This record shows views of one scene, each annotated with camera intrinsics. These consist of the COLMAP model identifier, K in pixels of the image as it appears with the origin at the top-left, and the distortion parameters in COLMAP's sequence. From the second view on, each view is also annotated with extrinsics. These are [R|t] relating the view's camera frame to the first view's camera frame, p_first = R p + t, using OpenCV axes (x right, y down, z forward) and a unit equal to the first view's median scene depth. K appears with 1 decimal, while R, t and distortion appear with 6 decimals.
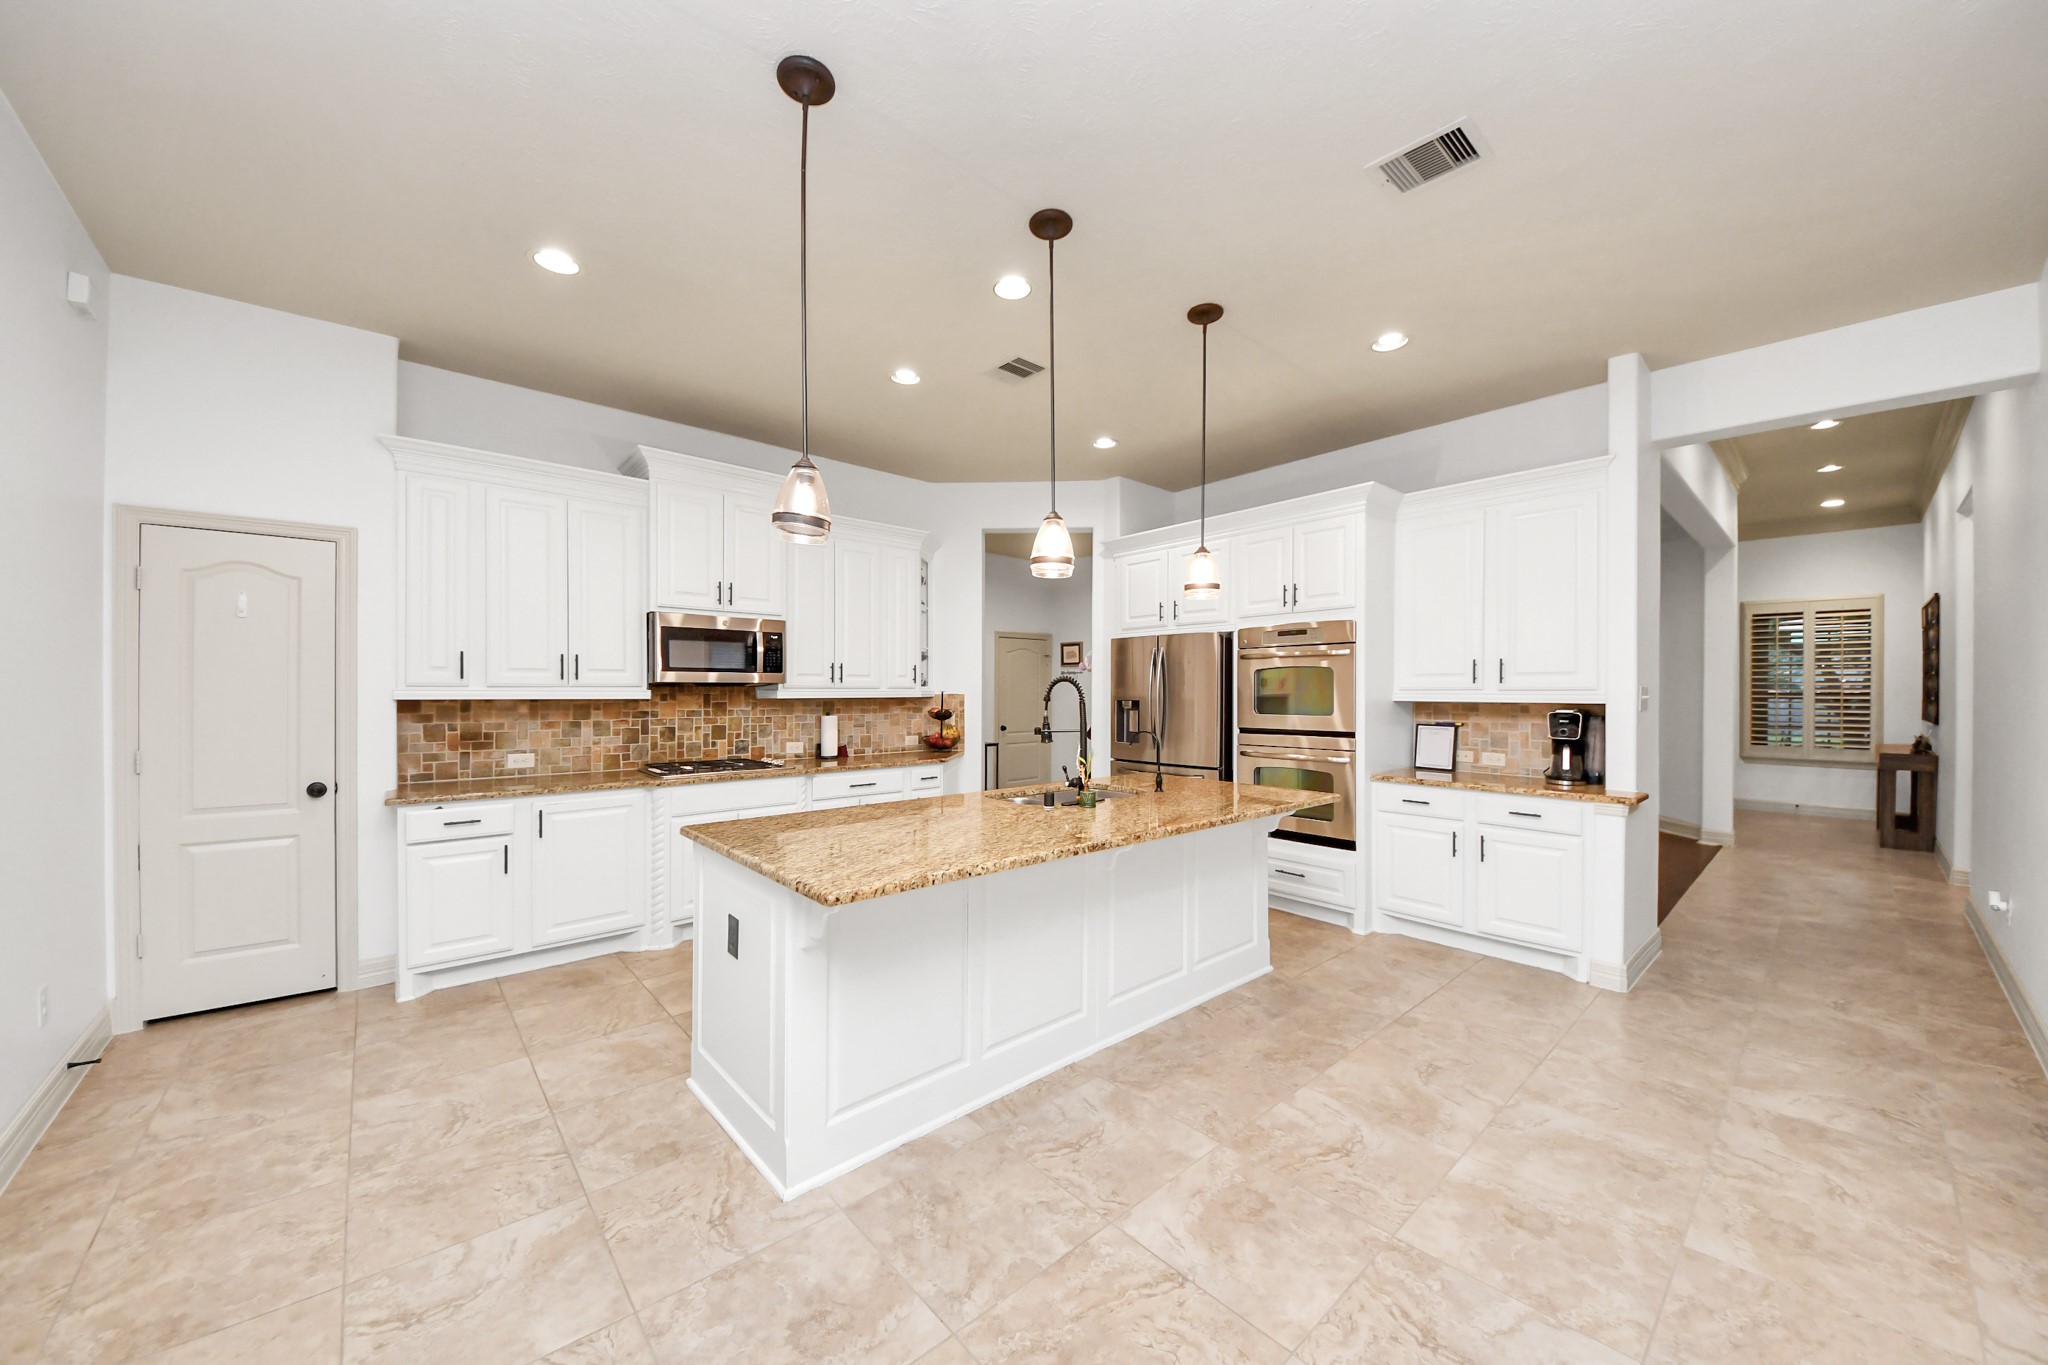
lens RADIAL K [[747.3, 0, 1033.6], [0, 747.3, 670.9], [0, 0, 1]] dist [0.052466, -0.036792]
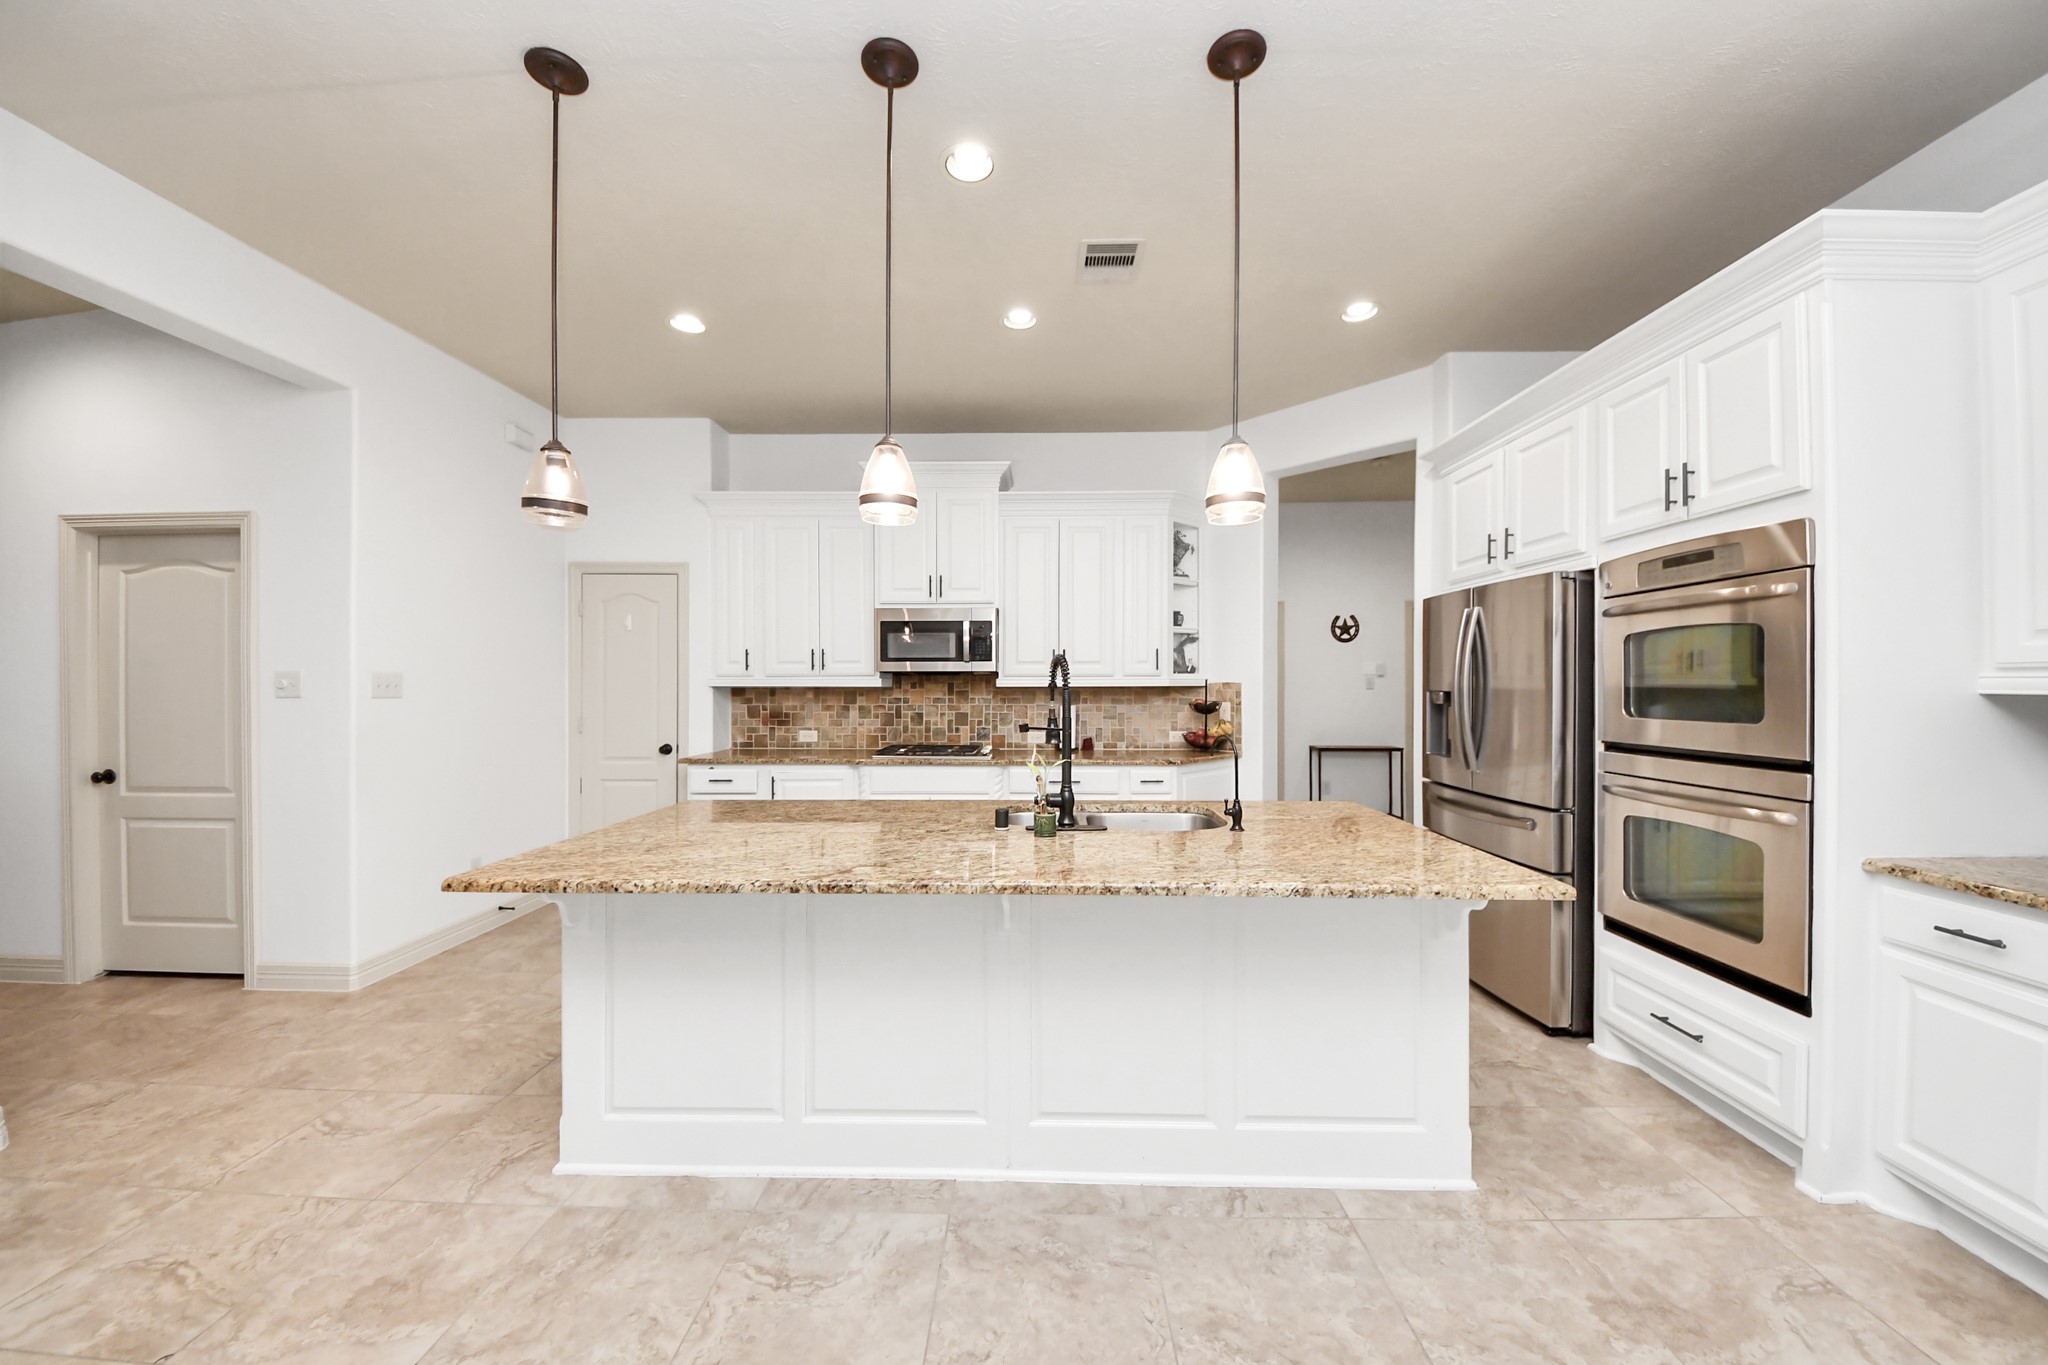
lens RADIAL K [[747.3, 0, 1033.6], [0, 747.3, 670.9], [0, 0, 1]] dist [0.052466, -0.036792]
pose [[0.717949, -0.013870, -0.695958, 0.413931], [0.020754, 0.999784, 0.001485, 0.016289], [0.695787, -0.015510, 0.718081, 0.349740]]
